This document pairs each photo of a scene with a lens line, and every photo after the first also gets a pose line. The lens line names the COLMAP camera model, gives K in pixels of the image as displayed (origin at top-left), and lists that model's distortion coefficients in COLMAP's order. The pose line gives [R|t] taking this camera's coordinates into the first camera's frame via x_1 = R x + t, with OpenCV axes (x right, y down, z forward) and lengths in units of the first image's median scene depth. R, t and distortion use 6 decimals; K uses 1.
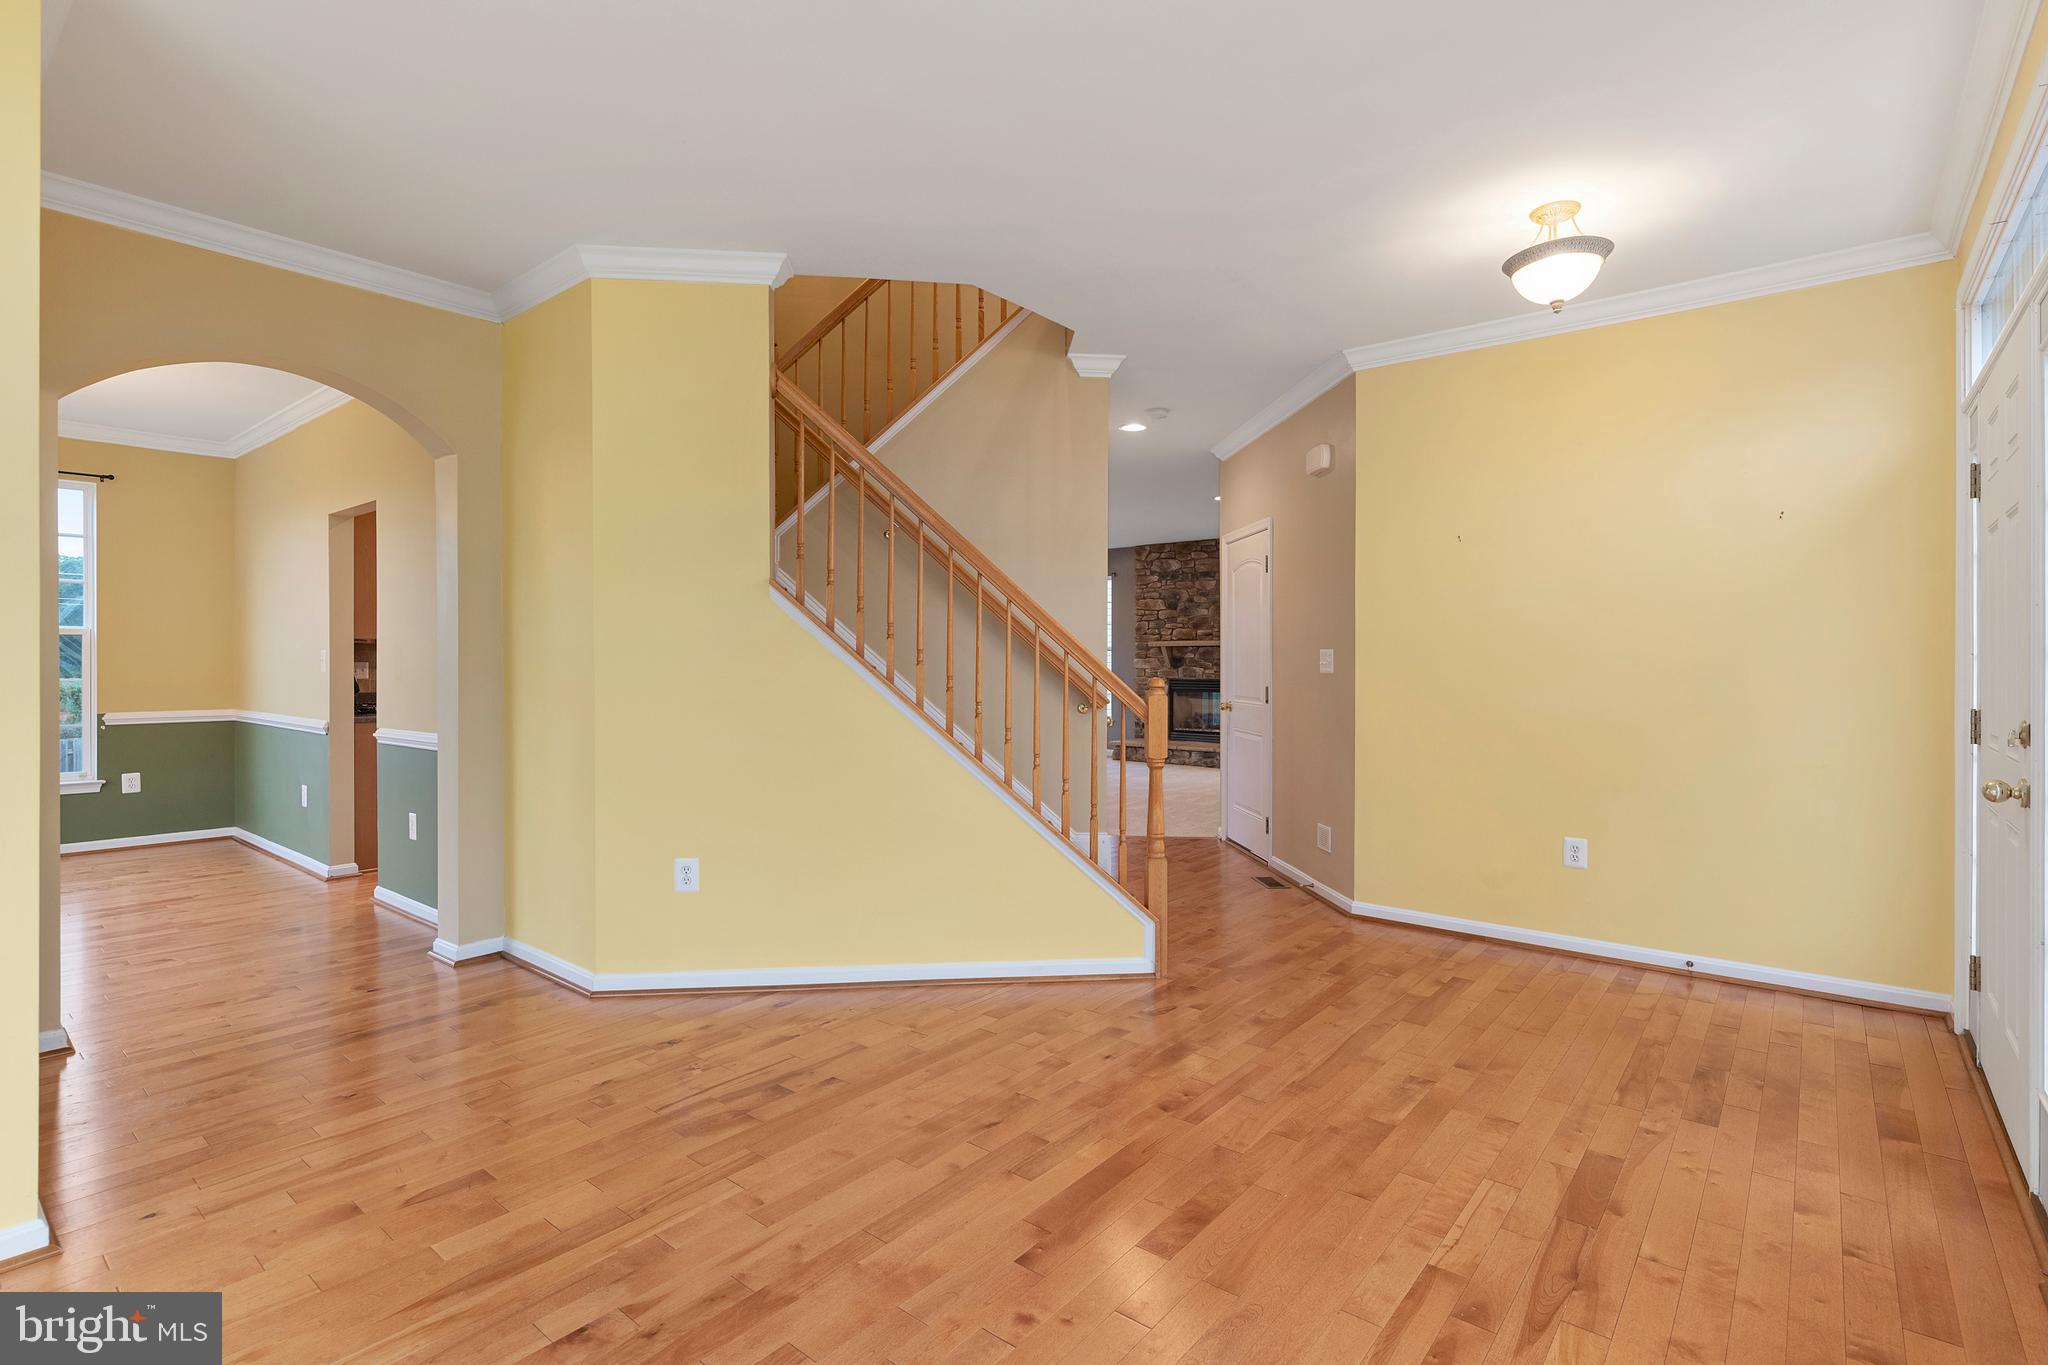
lens RADIAL K [[964.4, 0, 1028.6], [0, 964.4, 680.6], [0, 0, 1]] dist [-0.003858, -0.001664]
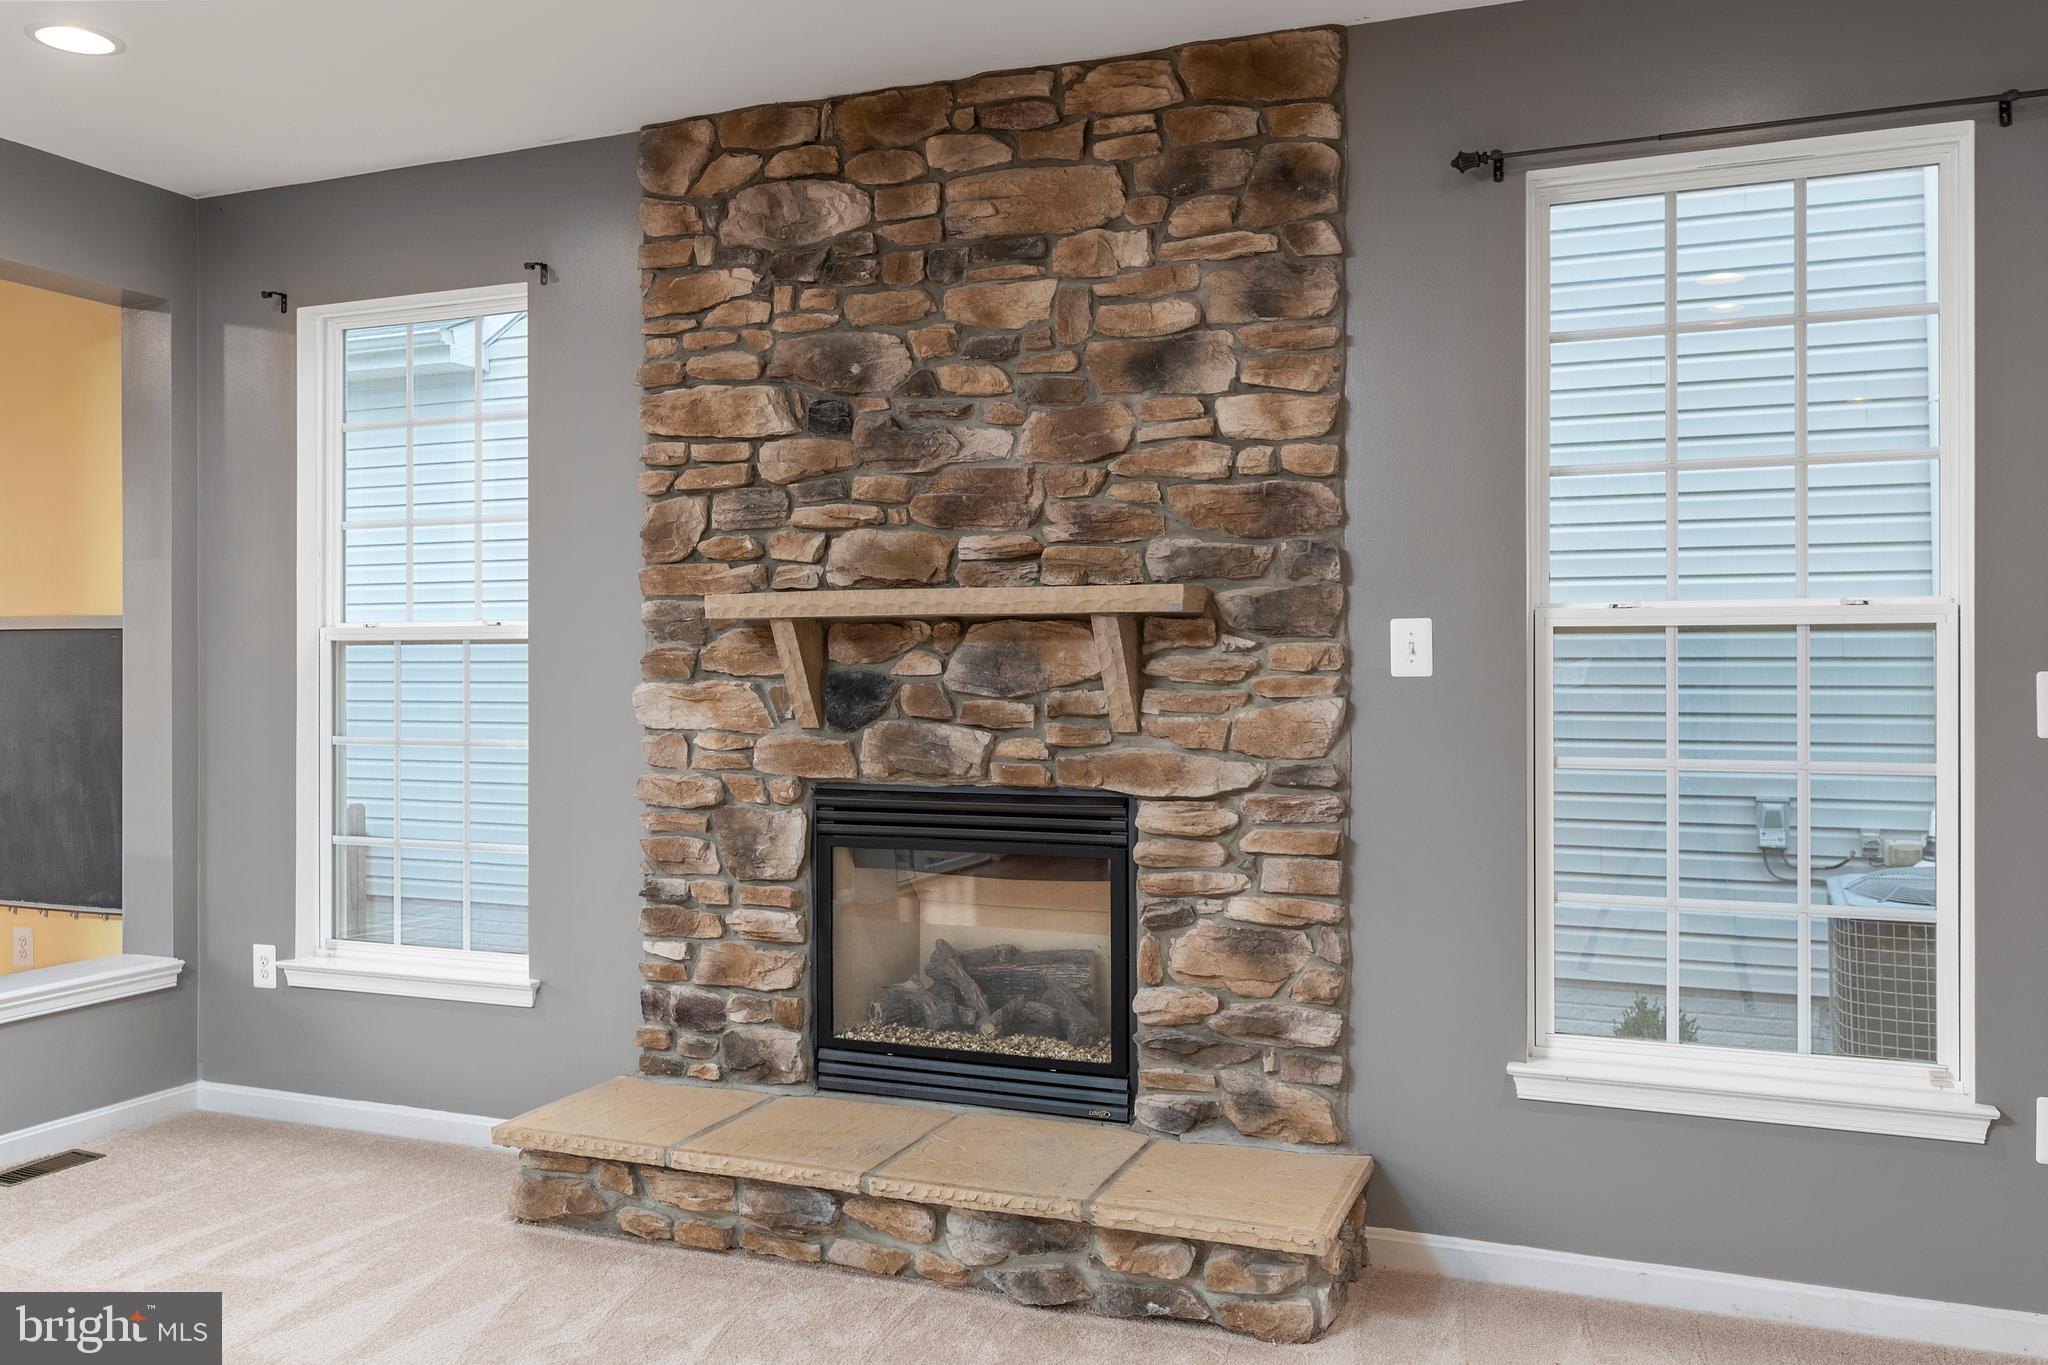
lens RADIAL K [[1568.6, 0, 1033.0], [0, 1568.6, 661.2], [0, 0, 1]] dist [-0.003879, 0.009874]
pose [[0.954801, 0.000200, 0.297245, 0.094147], [0.006806, 0.999723, -0.022533, -0.019547], [-0.297167, 0.023538, 0.954535, 0.685058]]
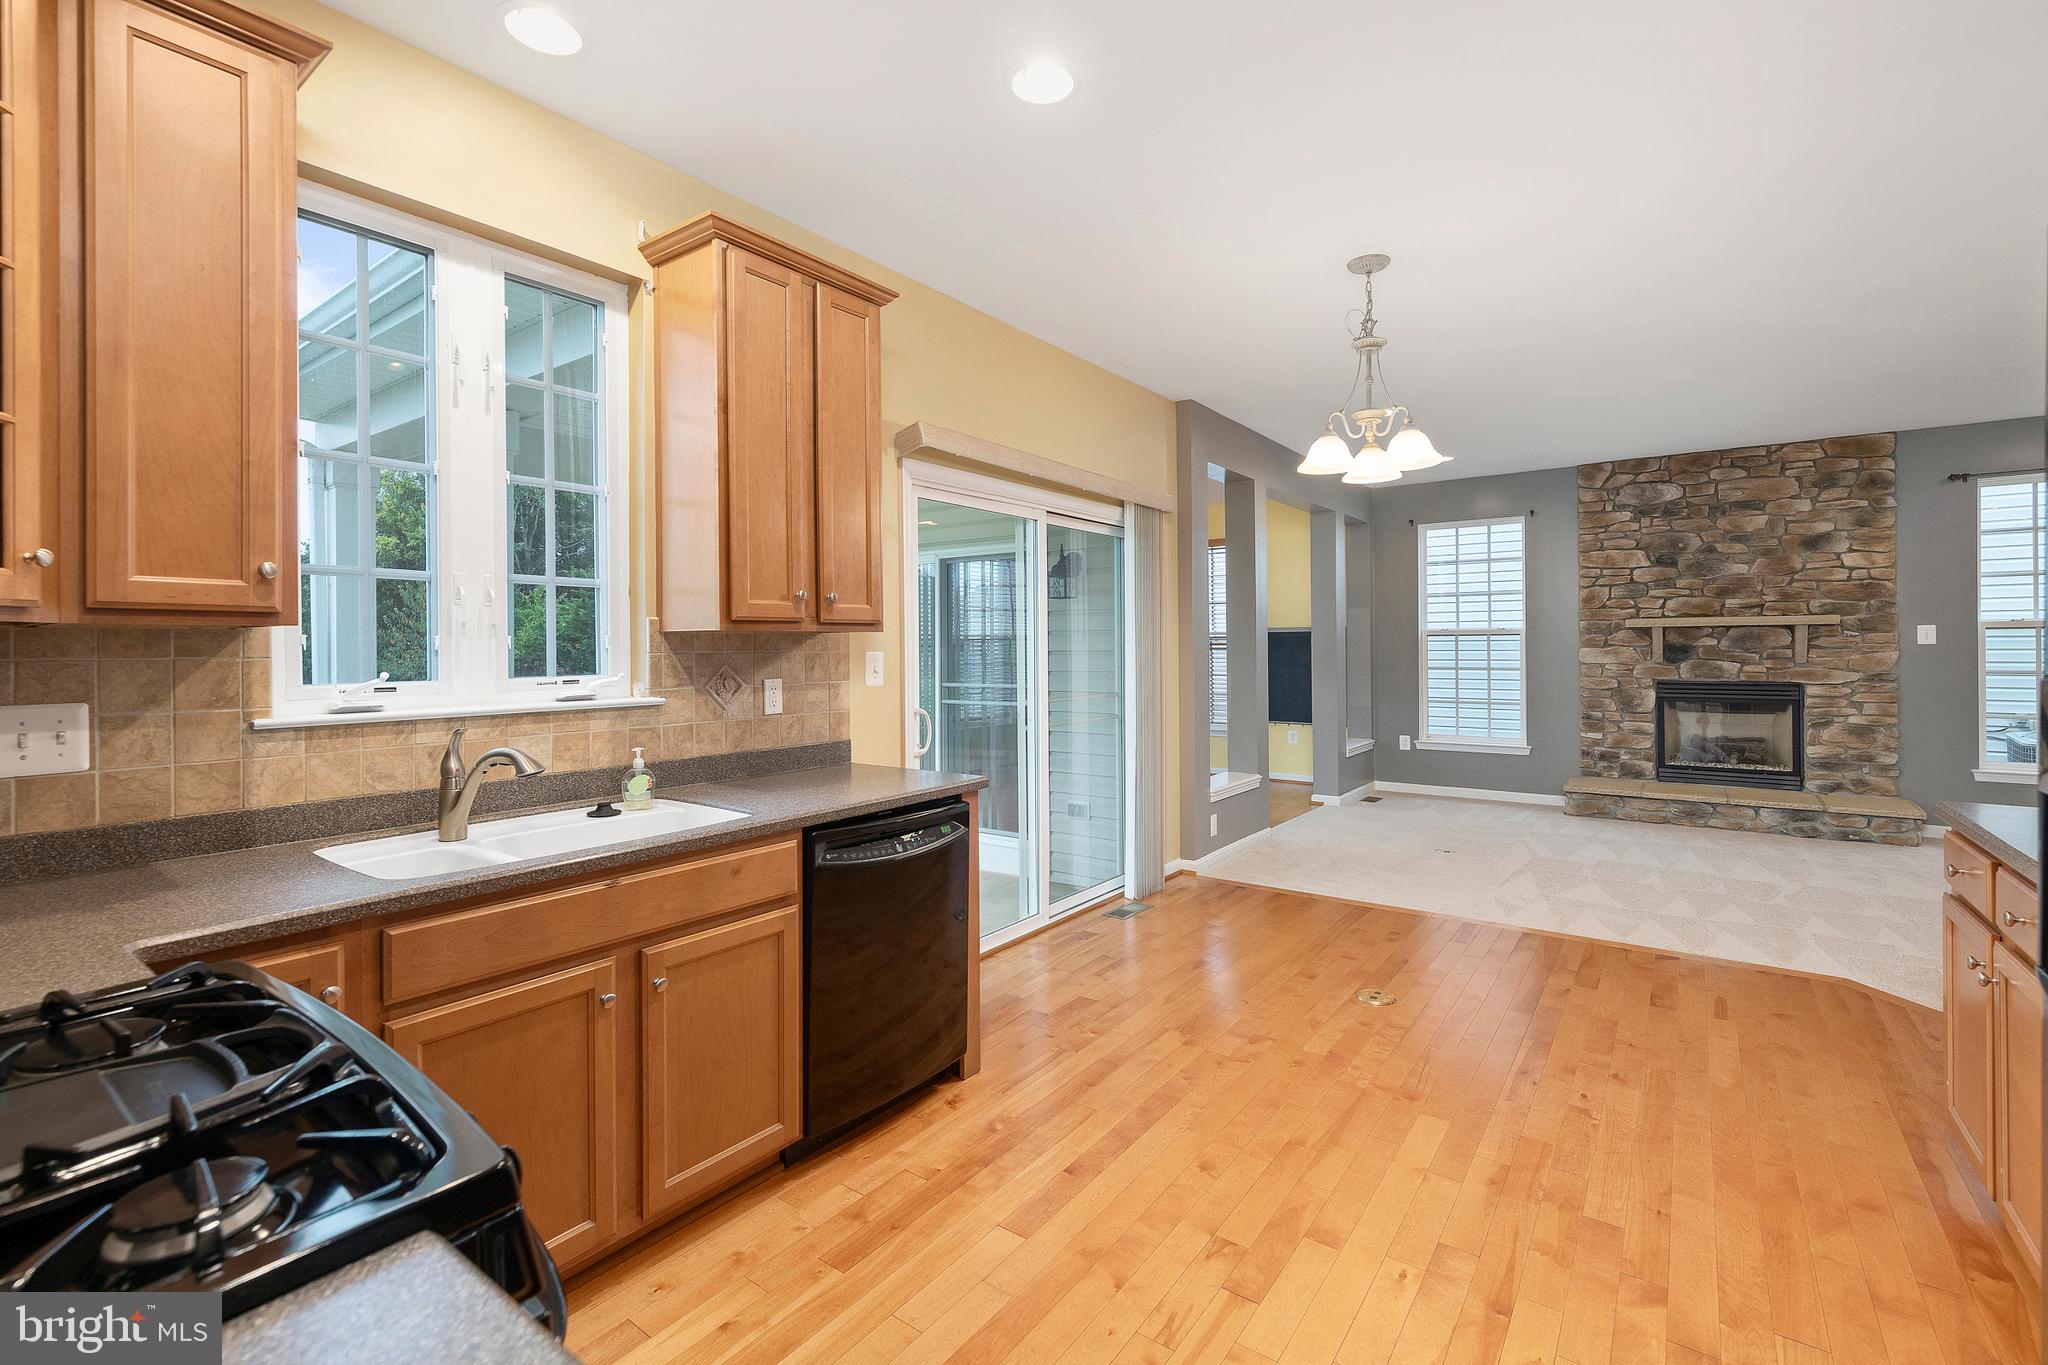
lens RADIAL K [[895.5, 0, 1027.7], [0, 895.5, 646.7], [0, 0, 1]] dist [0.007029, -0.002303]
pose [[0.998822, -0.006415, 0.048103, -0.280220], [0.007336, 0.999793, -0.018983, -0.015438], [-0.047971, 0.019313, 0.998662, 0.459943]]
